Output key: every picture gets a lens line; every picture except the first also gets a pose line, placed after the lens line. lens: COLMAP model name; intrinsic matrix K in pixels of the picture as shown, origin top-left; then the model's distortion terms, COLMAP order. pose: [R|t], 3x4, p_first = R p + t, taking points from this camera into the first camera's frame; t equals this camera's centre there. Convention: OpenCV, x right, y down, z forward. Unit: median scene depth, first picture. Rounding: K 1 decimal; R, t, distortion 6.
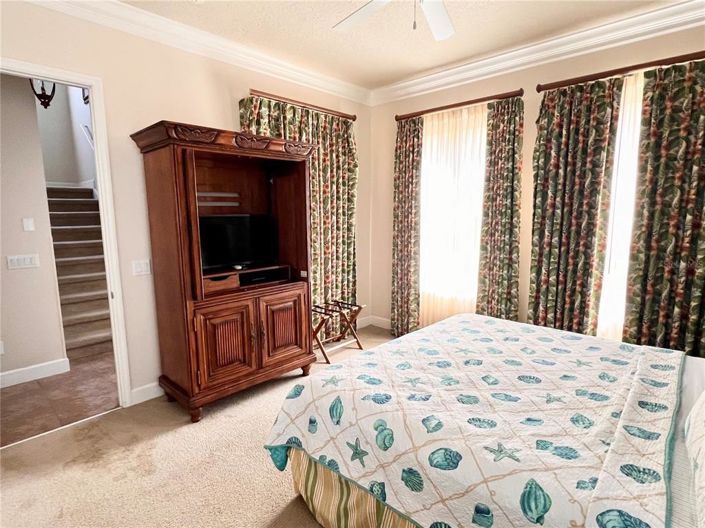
lens RADIAL K [[381.6, 0, 351.5], [0, 381.6, 268.2], [0, 0, 1]] dist [0.000787, 0.000000]
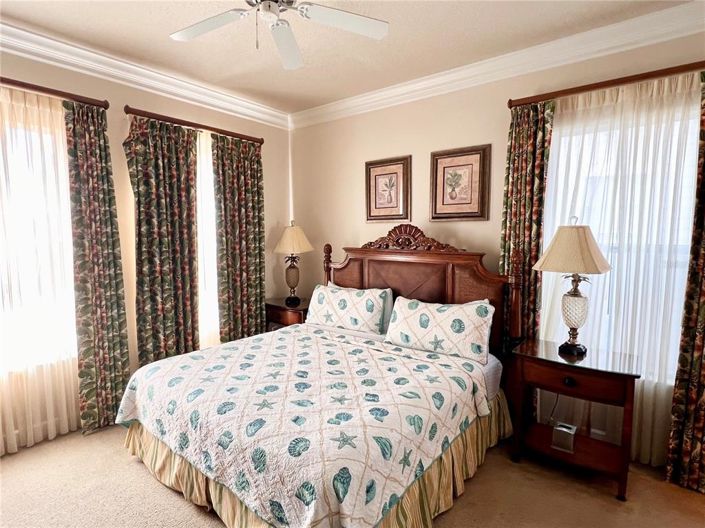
lens RADIAL K [[381.6, 0, 351.5], [0, 381.6, 268.2], [0, 0, 1]] dist [0.000787, 0.000000]
pose [[-0.088316, -0.091253, 0.991904, -0.675339], [0.148637, 0.983439, 0.103708, -0.135174], [-0.984940, 0.156593, -0.073290, 0.760916]]
